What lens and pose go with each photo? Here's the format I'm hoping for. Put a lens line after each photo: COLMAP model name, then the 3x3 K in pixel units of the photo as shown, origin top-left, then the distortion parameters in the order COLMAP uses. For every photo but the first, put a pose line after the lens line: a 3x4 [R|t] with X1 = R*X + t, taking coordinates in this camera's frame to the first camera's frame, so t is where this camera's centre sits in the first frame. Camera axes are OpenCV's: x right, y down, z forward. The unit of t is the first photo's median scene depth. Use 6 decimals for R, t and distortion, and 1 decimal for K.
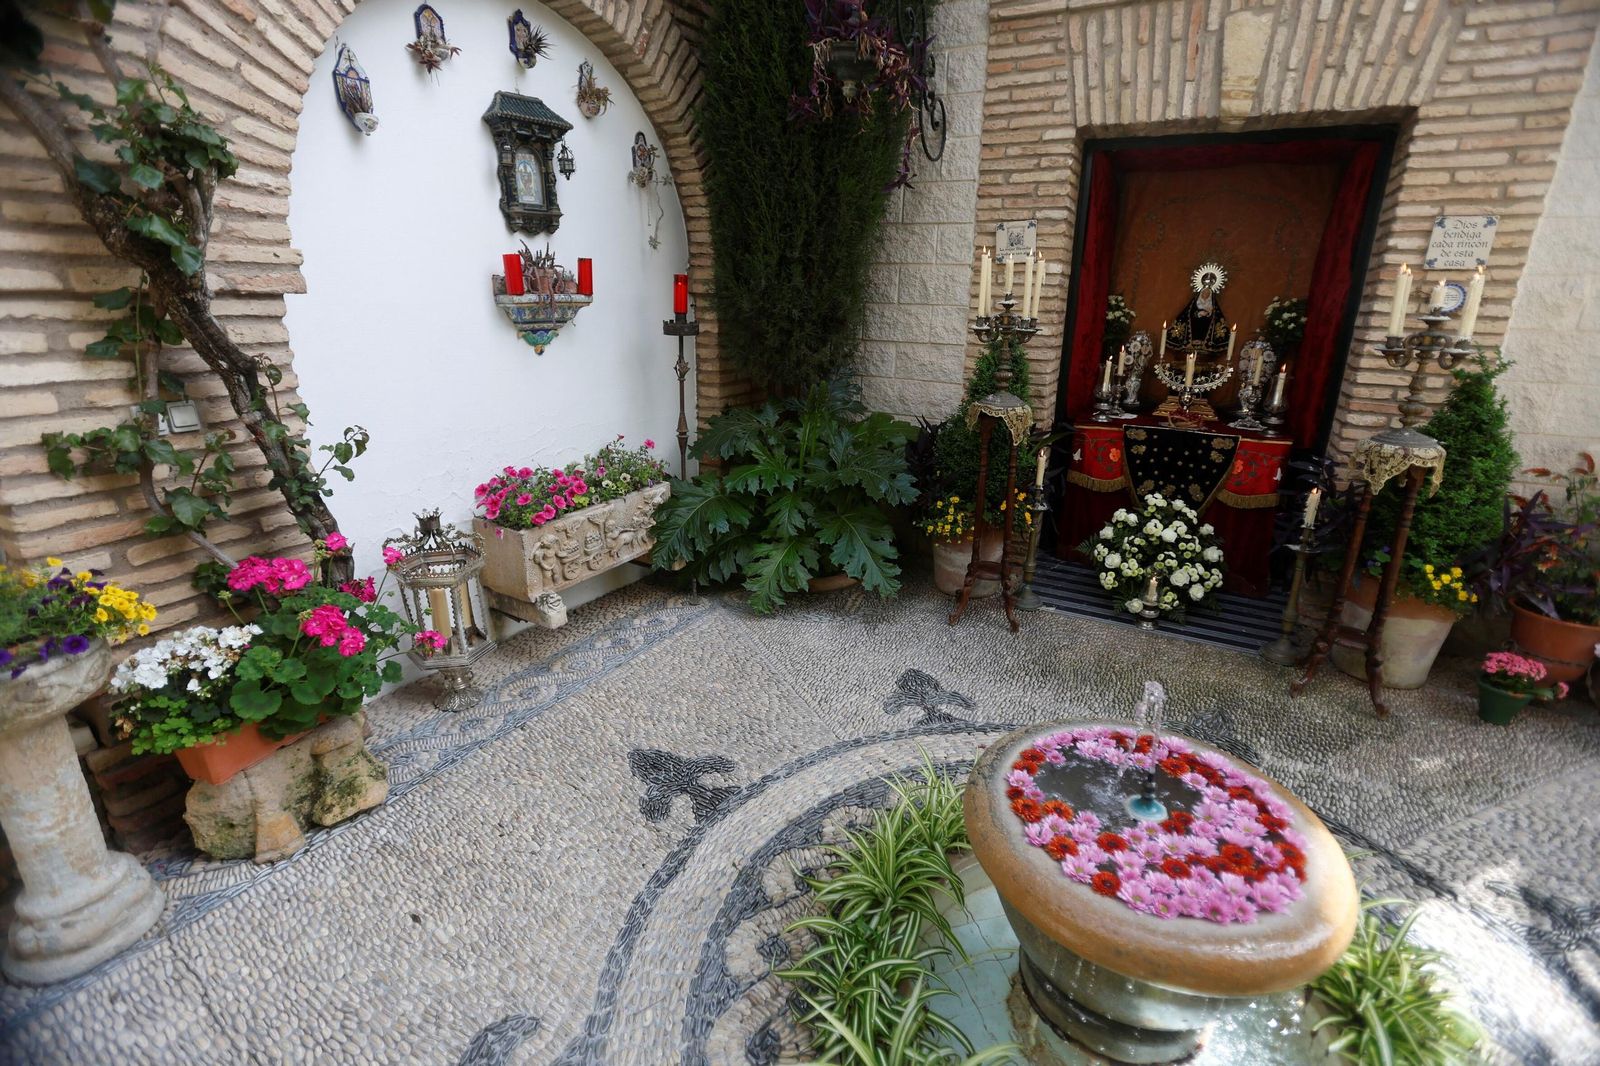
lens RADIAL K [[711.6, 0, 792.0], [0, 711.6, 526.9], [0, 0, 1]] dist [-0.072161, 0.024797]
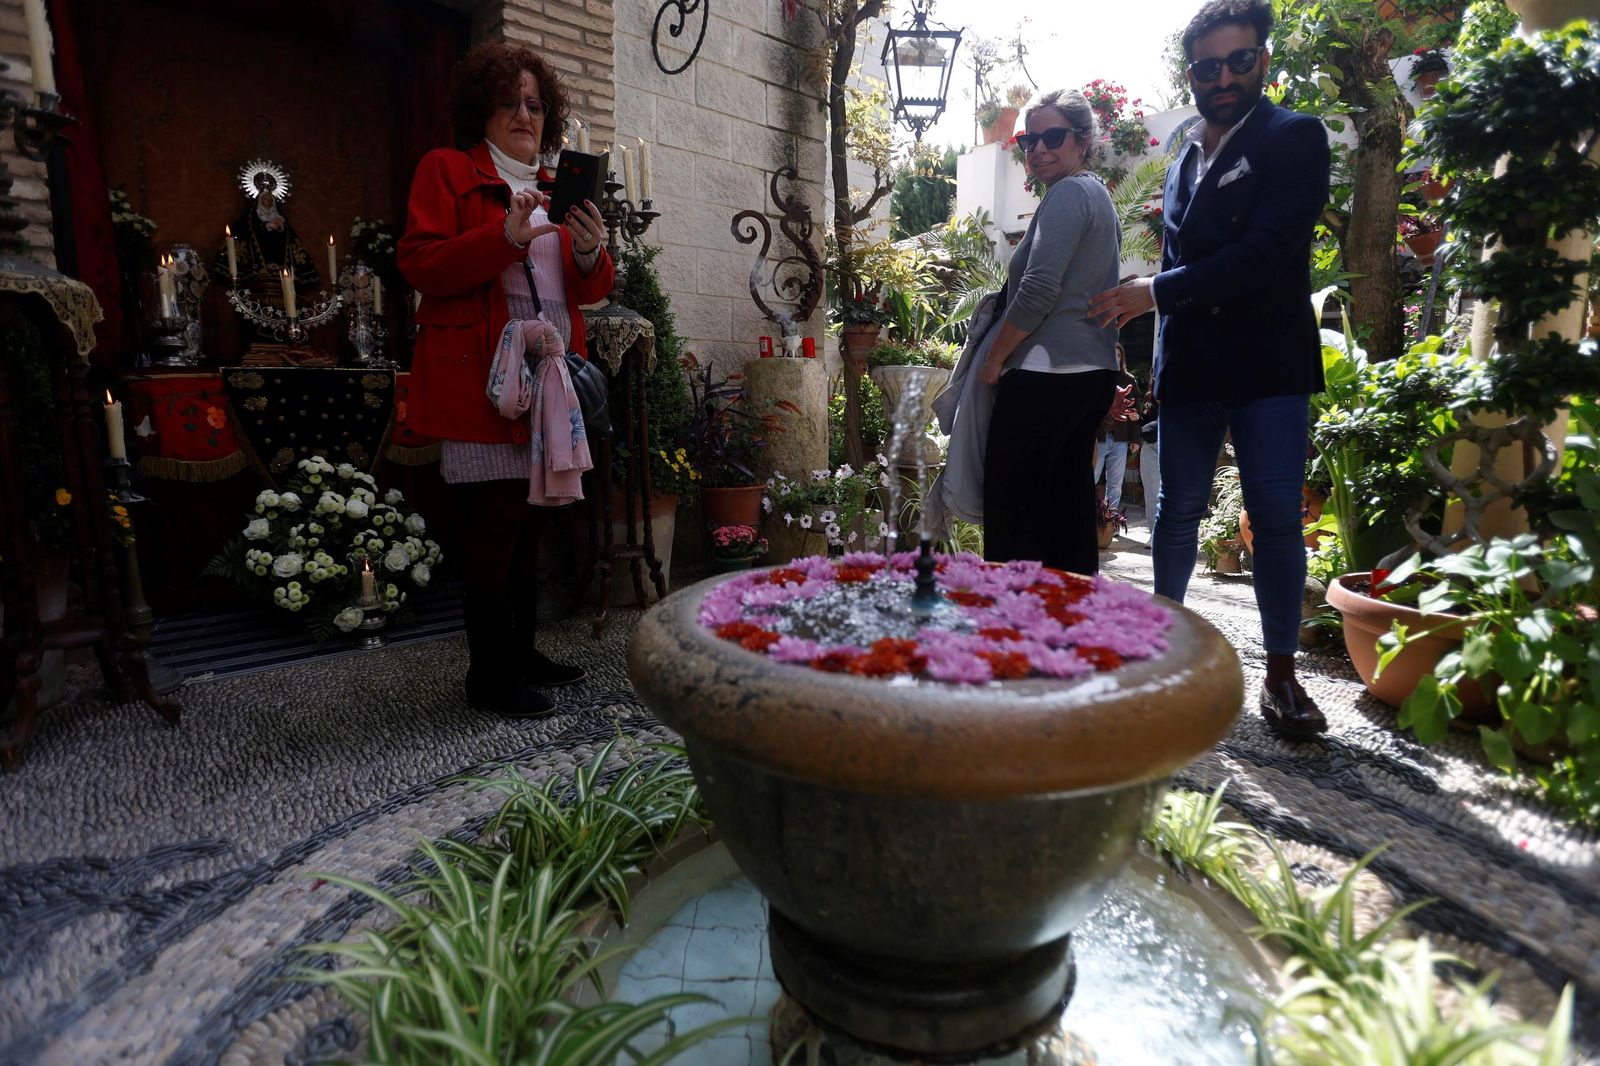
lens RADIAL K [[834.3, 0, 805.6], [0, 834.3, 528.6], [0, 0, 1]] dist [-0.070442, 0.038493]
pose [[0.296792, -0.148857, 0.943269, -0.085294], [0.291767, 0.954677, 0.058855, 0.111193], [-0.909278, 0.257747, 0.326773, 0.346299]]
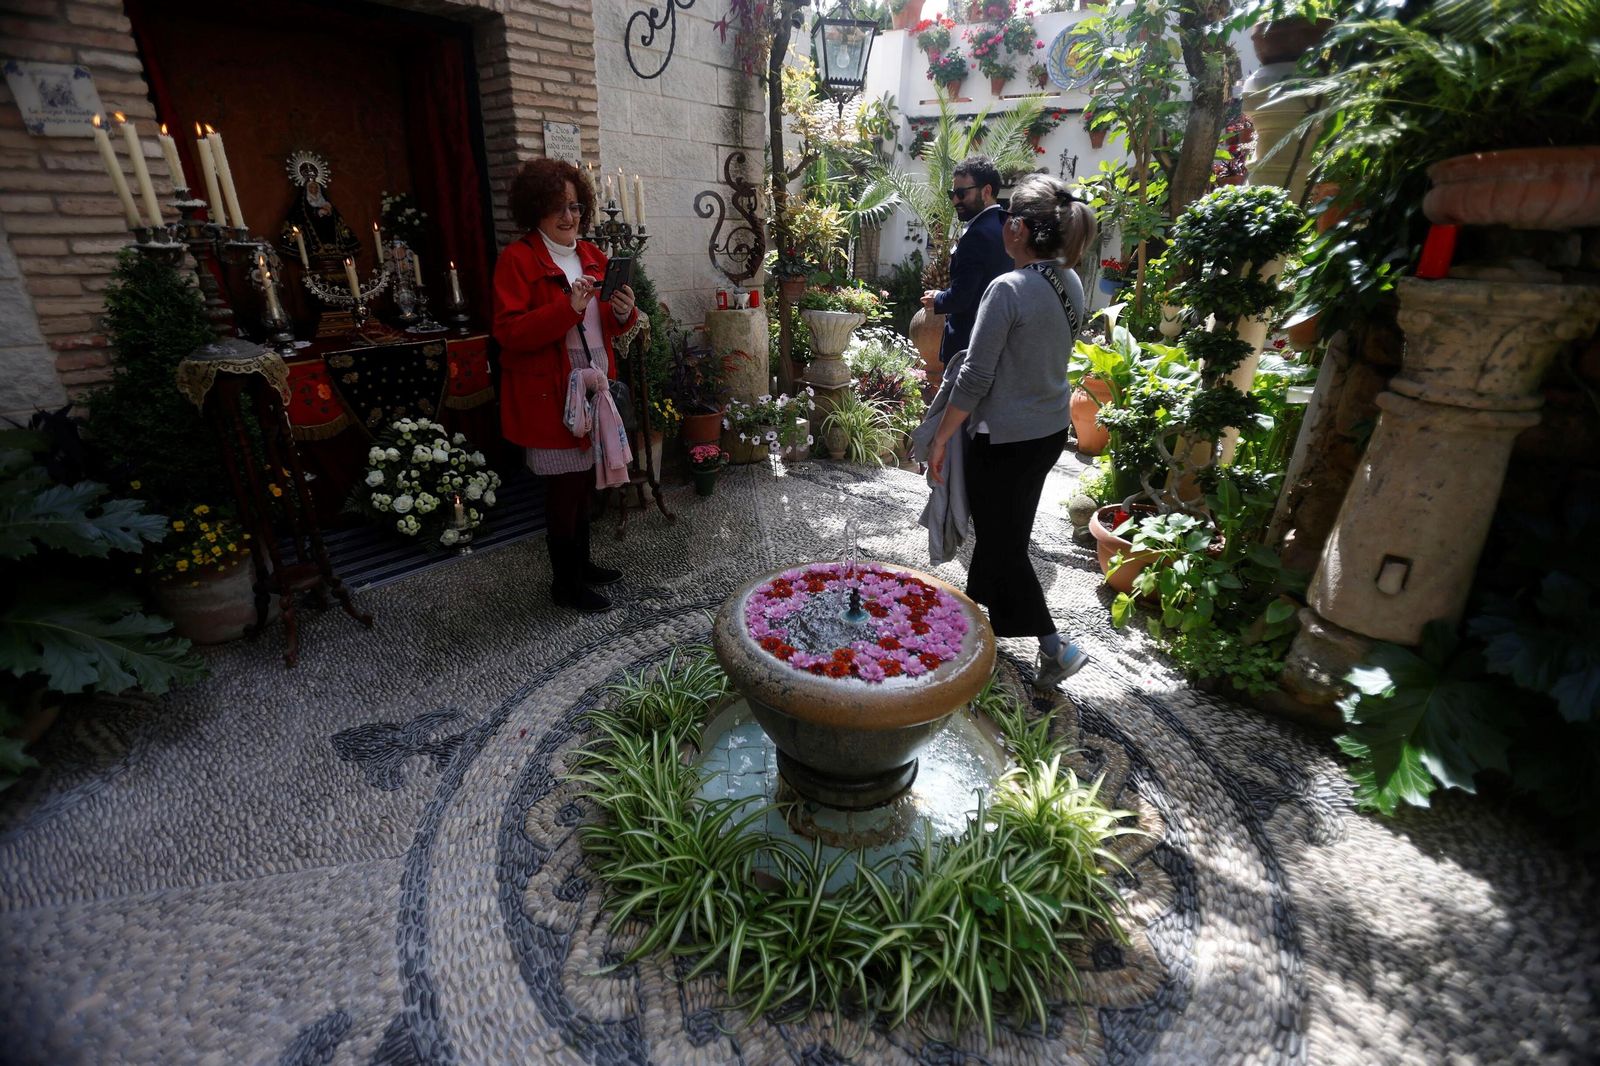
lens RADIAL K [[724.2, 0, 796.0], [0, 724.2, 536.1], [0, 0, 1]] dist [-0.082832, 0.033030]
pose [[0.201434, -0.409096, 0.889980, -0.262904], [0.278027, 0.895114, 0.348529, -0.091005], [-0.939215, 0.177233, 0.294046, 0.282324]]
